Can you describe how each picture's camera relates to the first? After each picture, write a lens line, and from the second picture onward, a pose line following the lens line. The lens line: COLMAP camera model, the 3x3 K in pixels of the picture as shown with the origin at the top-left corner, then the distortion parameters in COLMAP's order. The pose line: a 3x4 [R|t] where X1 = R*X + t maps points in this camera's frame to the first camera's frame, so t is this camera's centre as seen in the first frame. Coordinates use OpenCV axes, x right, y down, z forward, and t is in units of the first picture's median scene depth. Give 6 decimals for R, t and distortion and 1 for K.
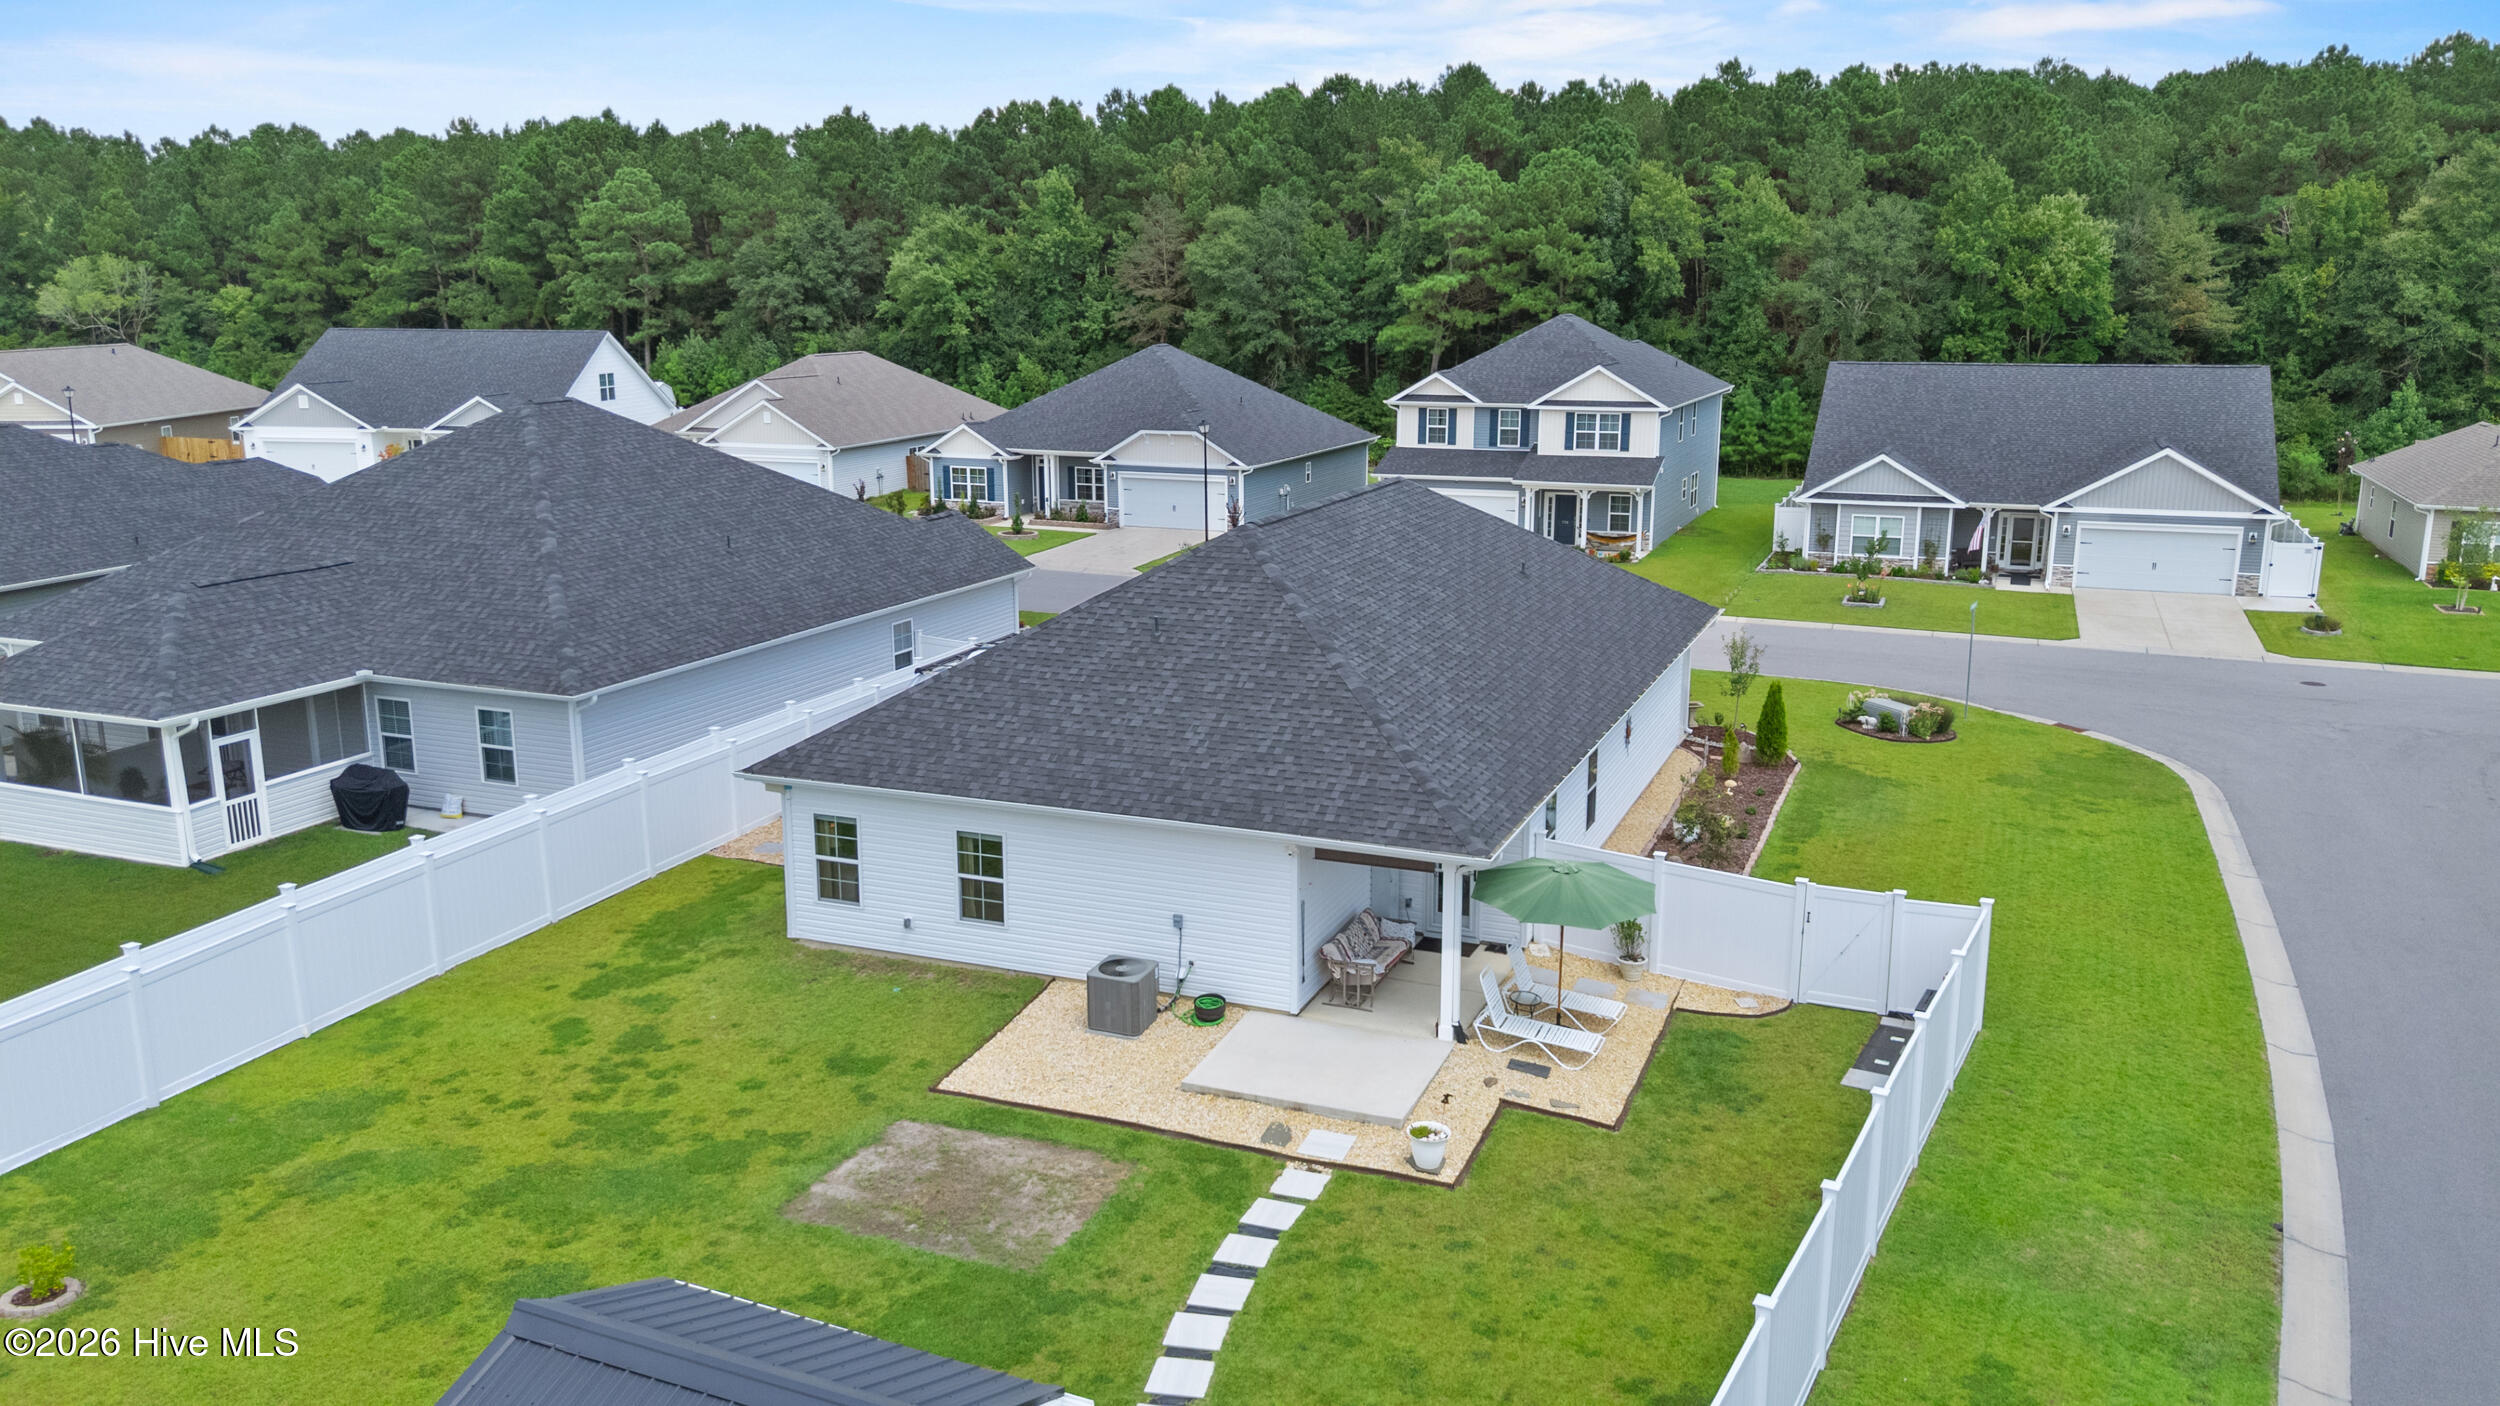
lens RADIAL K [[1817.1, 0, 1259.2], [0, 1817.1, 706.3], [0, 0, 1]] dist [0.049094, -0.054769]
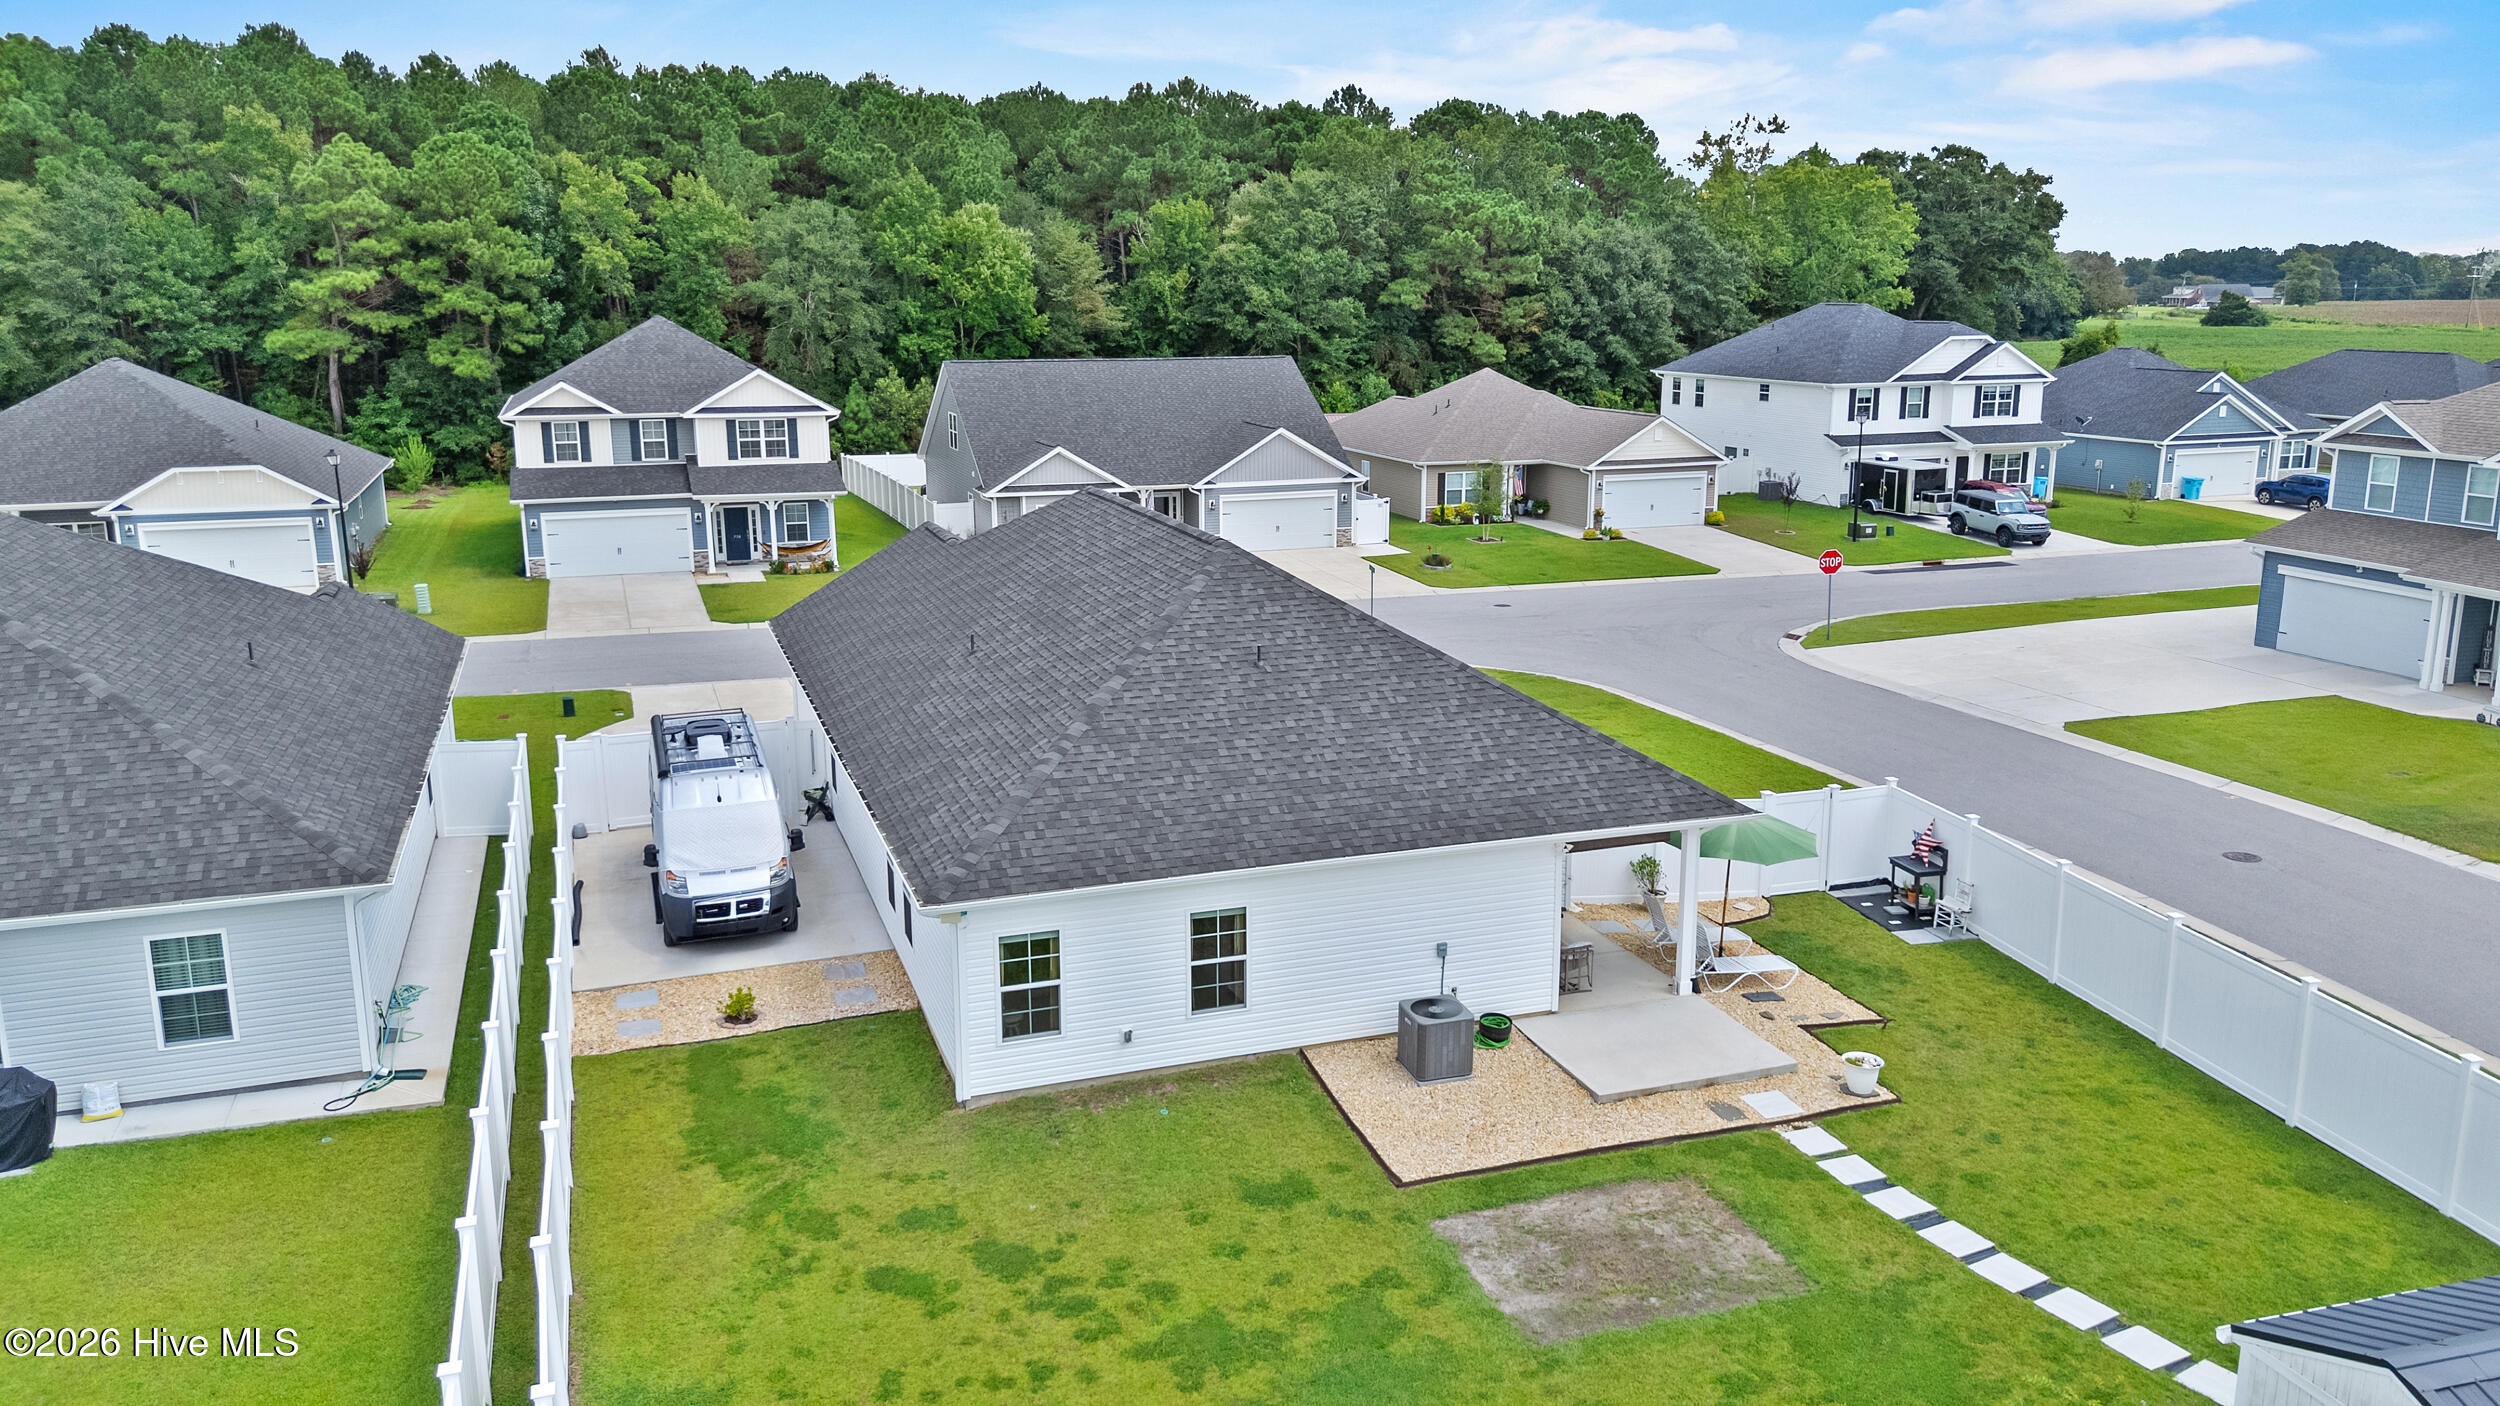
lens RADIAL K [[1817.1, 0, 1259.2], [0, 1817.1, 706.3], [0, 0, 1]] dist [0.049094, -0.054769]
pose [[0.752474, -0.148699, 0.641616, -0.243123], [0.148436, 0.987405, 0.054755, -0.025781], [-0.641677, 0.054037, 0.765069, 0.108924]]
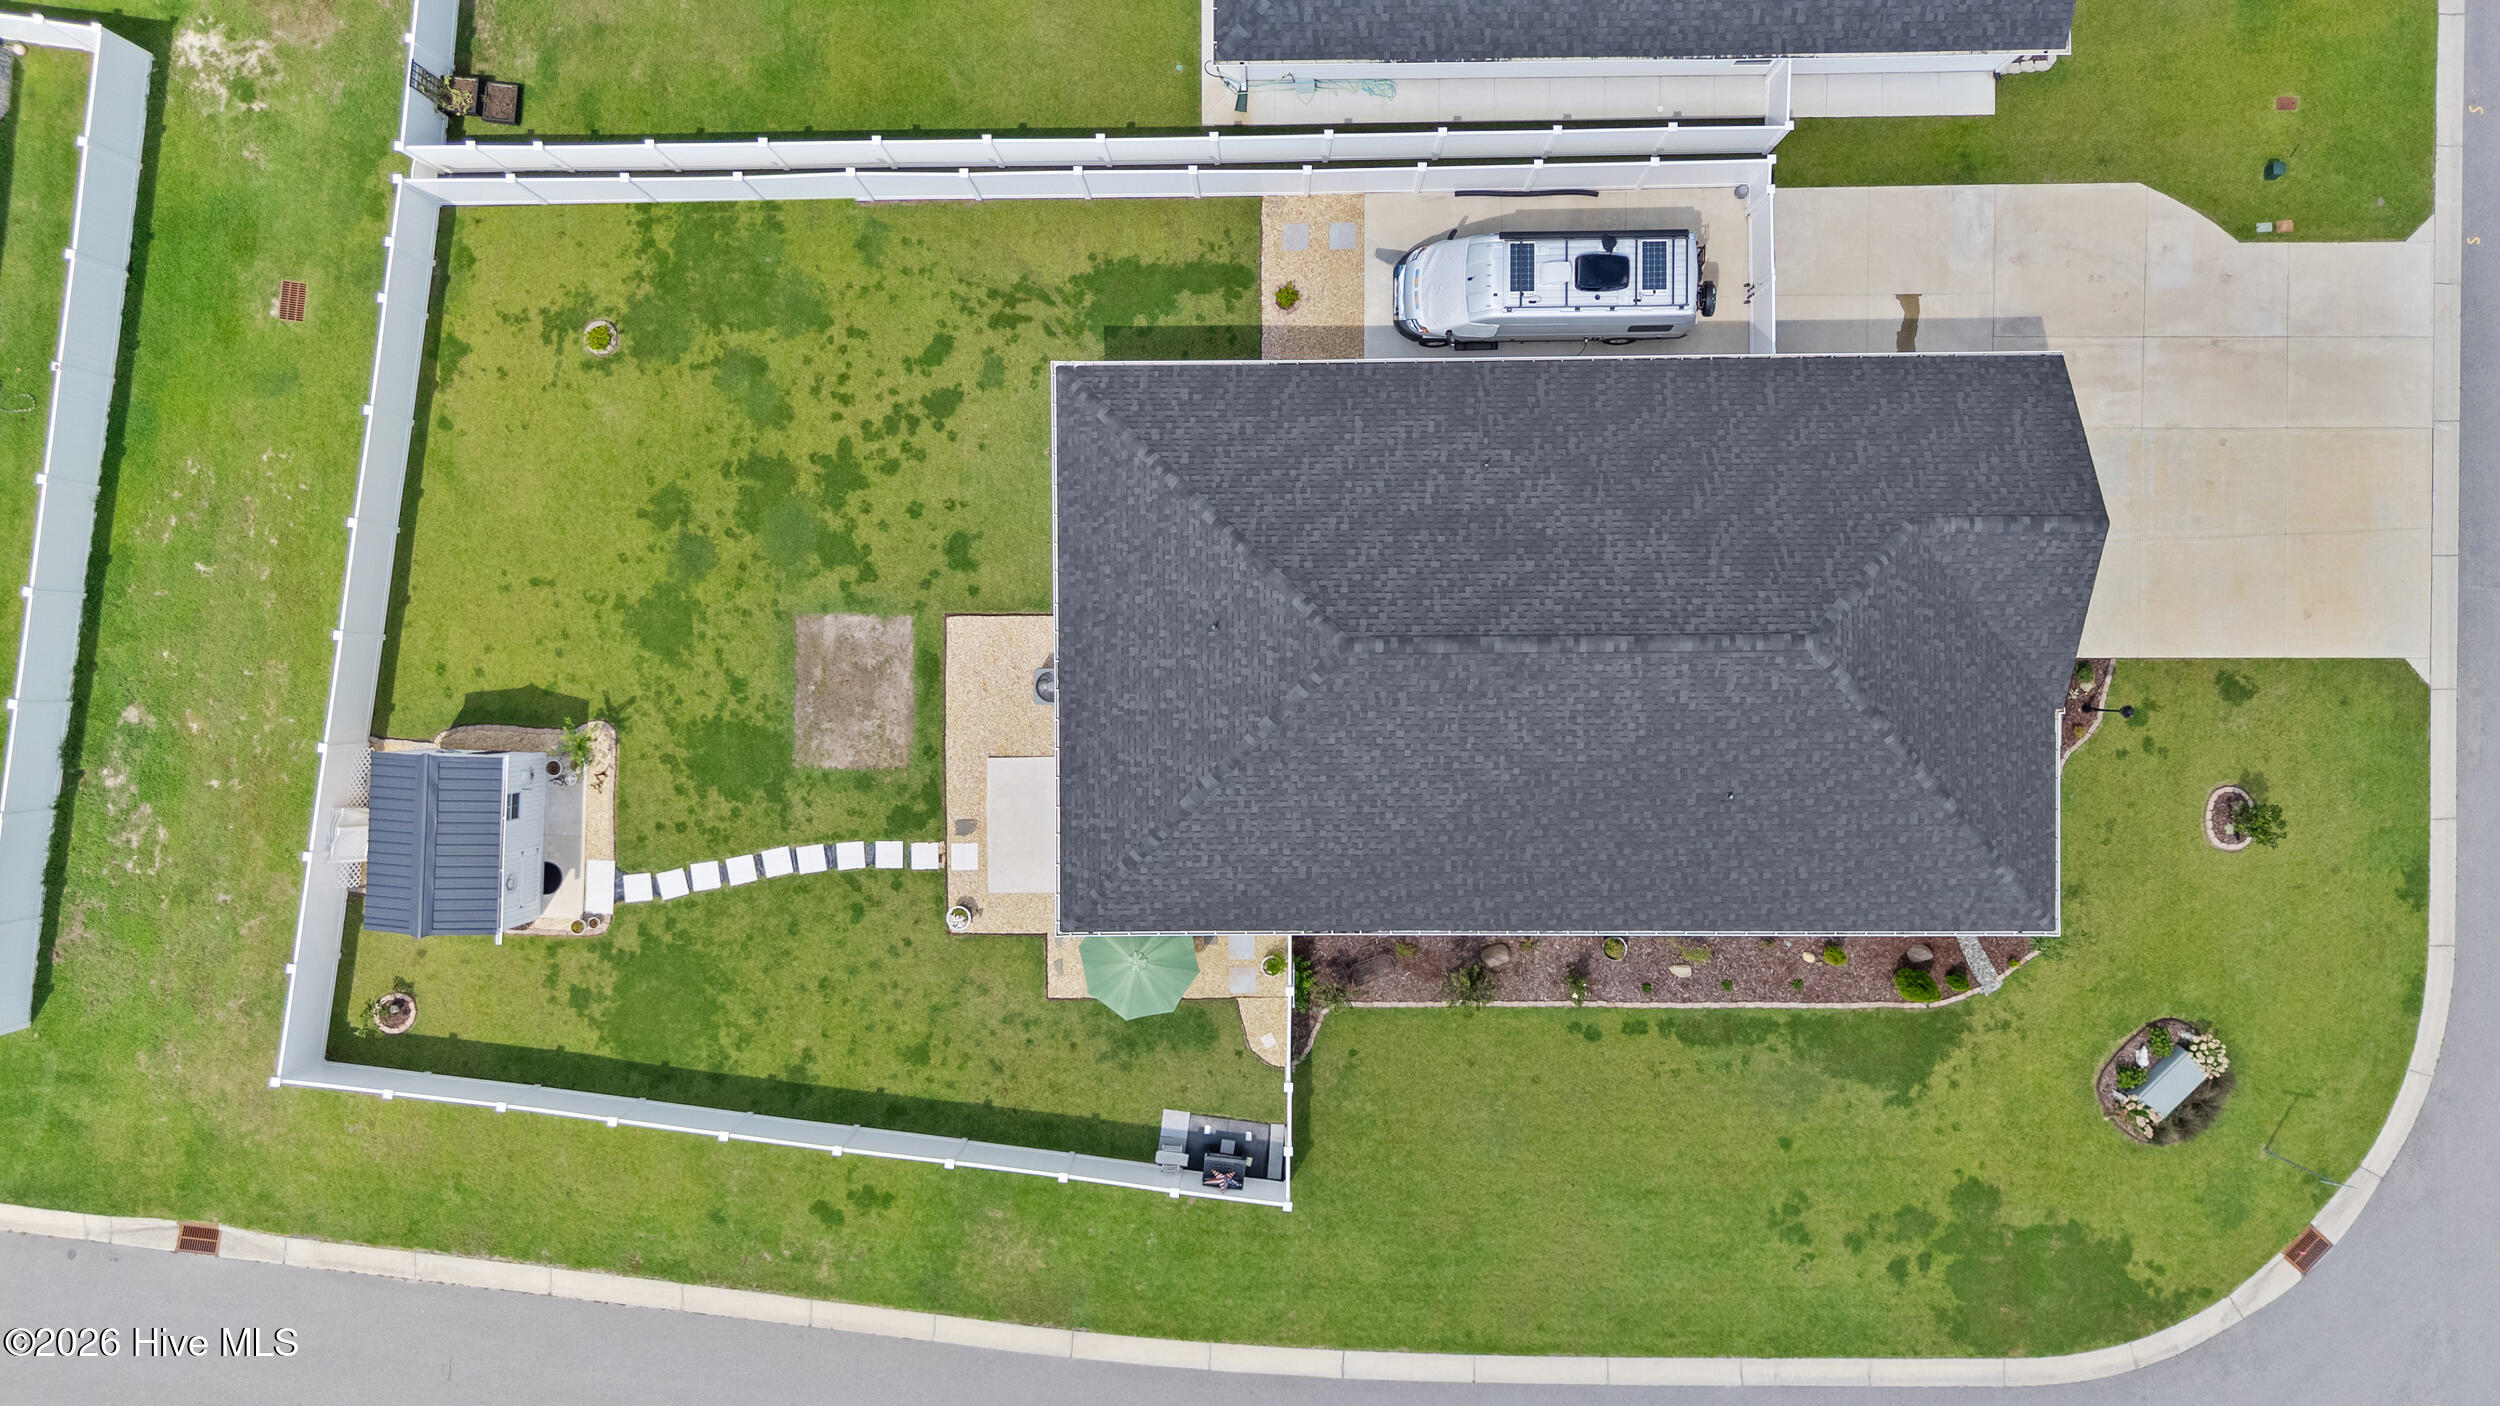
lens RADIAL K [[1817.1, 0, 1259.2], [0, 1817.1, 706.3], [0, 0, 1]] dist [0.049094, -0.054769]
pose [[0.378667, 0.925491, 0.008796, -0.001791], [-0.212866, 0.077838, 0.973976, -0.469170], [0.900721, -0.370685, 0.226481, 0.267122]]
